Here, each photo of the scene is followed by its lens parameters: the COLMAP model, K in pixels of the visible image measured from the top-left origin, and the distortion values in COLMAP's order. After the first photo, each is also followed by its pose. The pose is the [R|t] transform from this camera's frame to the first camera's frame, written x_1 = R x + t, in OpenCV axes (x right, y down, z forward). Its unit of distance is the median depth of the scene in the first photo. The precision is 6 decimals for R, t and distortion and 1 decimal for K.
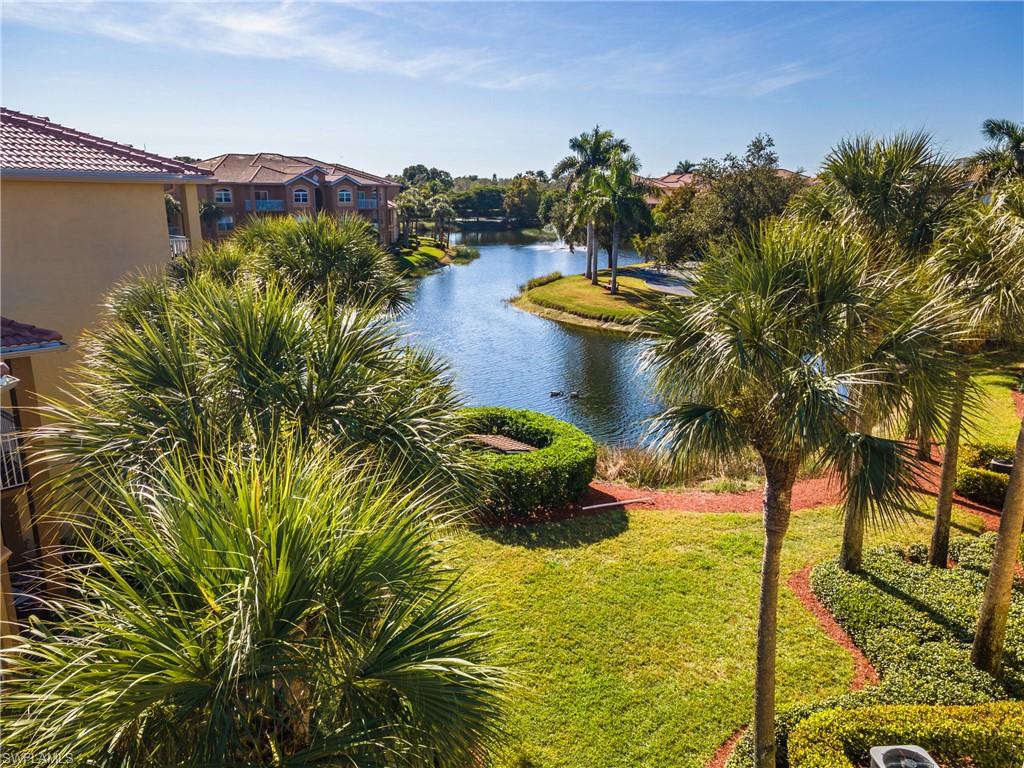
lens RADIAL K [[748.7, 0, 507.8], [0, 748.7, 382.8], [0, 0, 1]] dist [0.026163, 0.003466]
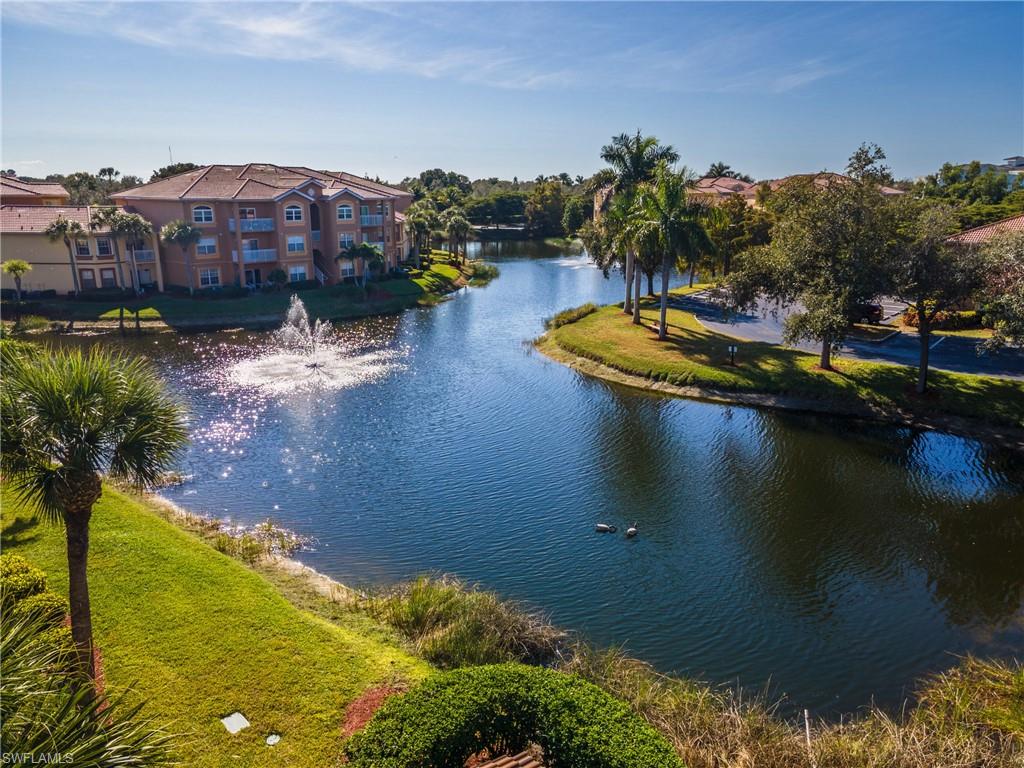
lens RADIAL K [[723.7, 0, 512.3], [0, 723.7, 362.1], [0, 0, 1]] dist [0.037546, 0.000393]
pose [[0.999736, -0.002326, -0.022859, -0.001987], [0.002012, 0.999904, -0.013730, -0.056141], [0.022889, 0.013680, 0.999644, 0.144198]]
